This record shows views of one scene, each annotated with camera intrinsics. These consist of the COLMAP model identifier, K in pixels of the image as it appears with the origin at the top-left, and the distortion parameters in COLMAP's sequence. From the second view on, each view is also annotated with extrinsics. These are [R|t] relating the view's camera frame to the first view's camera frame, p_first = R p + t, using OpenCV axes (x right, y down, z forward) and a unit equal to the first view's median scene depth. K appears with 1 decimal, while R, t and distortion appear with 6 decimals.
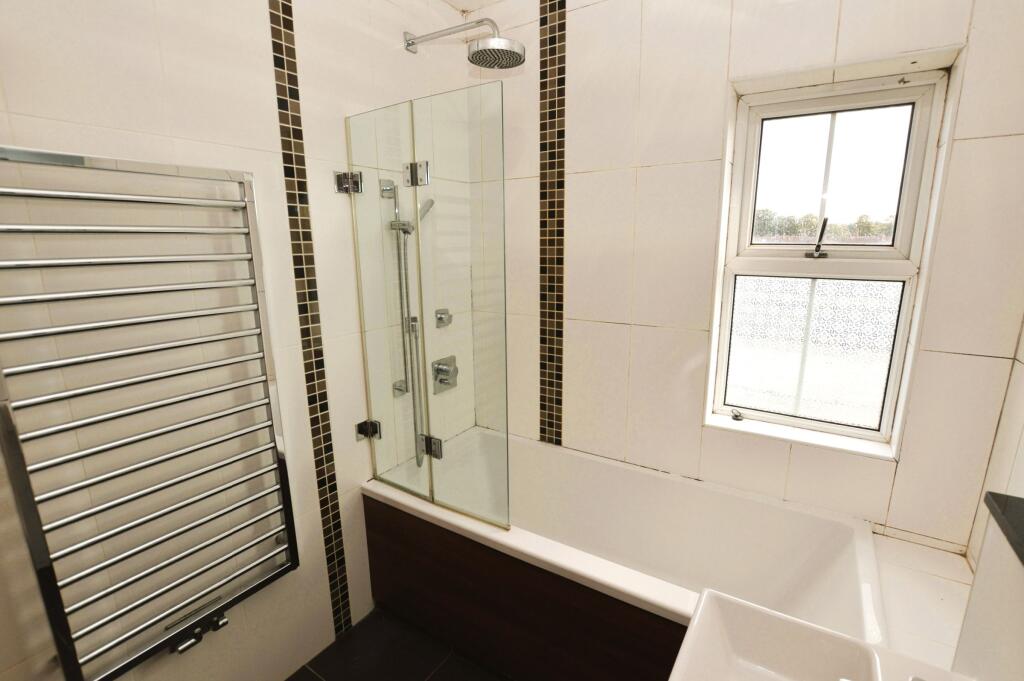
lens RADIAL K [[463.8, 0, 515.8], [0, 463.8, 341.9], [0, 0, 1]] dist [-0.027782, -0.000108]
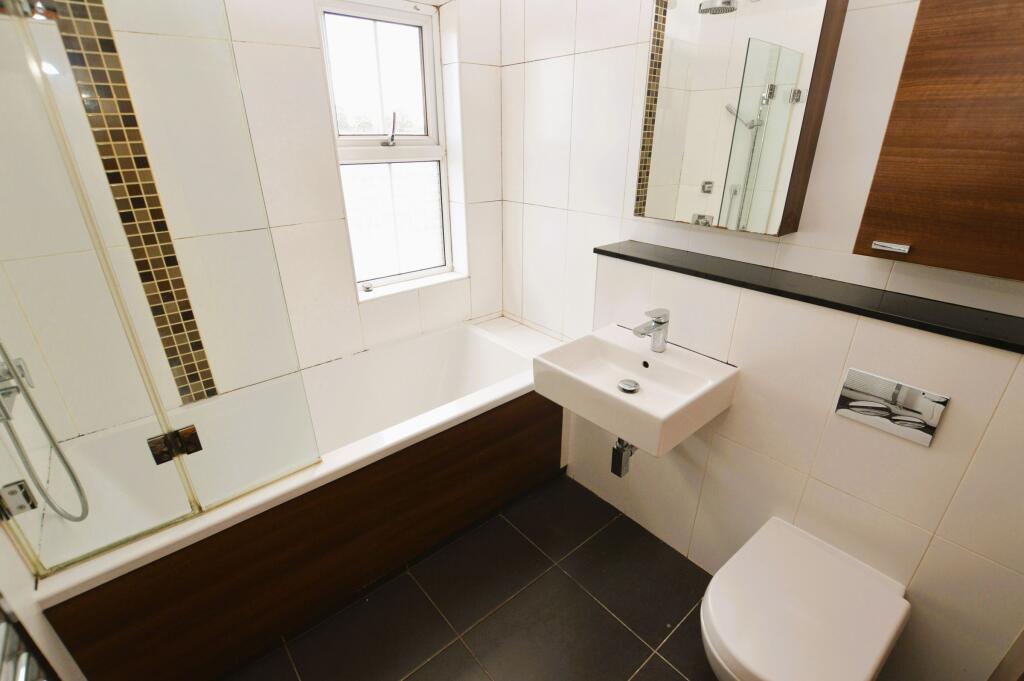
lens RADIAL K [[463.8, 0, 515.8], [0, 463.8, 341.9], [0, 0, 1]] dist [-0.027782, -0.000108]
pose [[0.284580, -0.387260, 0.876951, -0.543888], [0.197919, 0.918802, 0.341514, -0.047190], [-0.937999, 0.076377, 0.338119, 0.259451]]
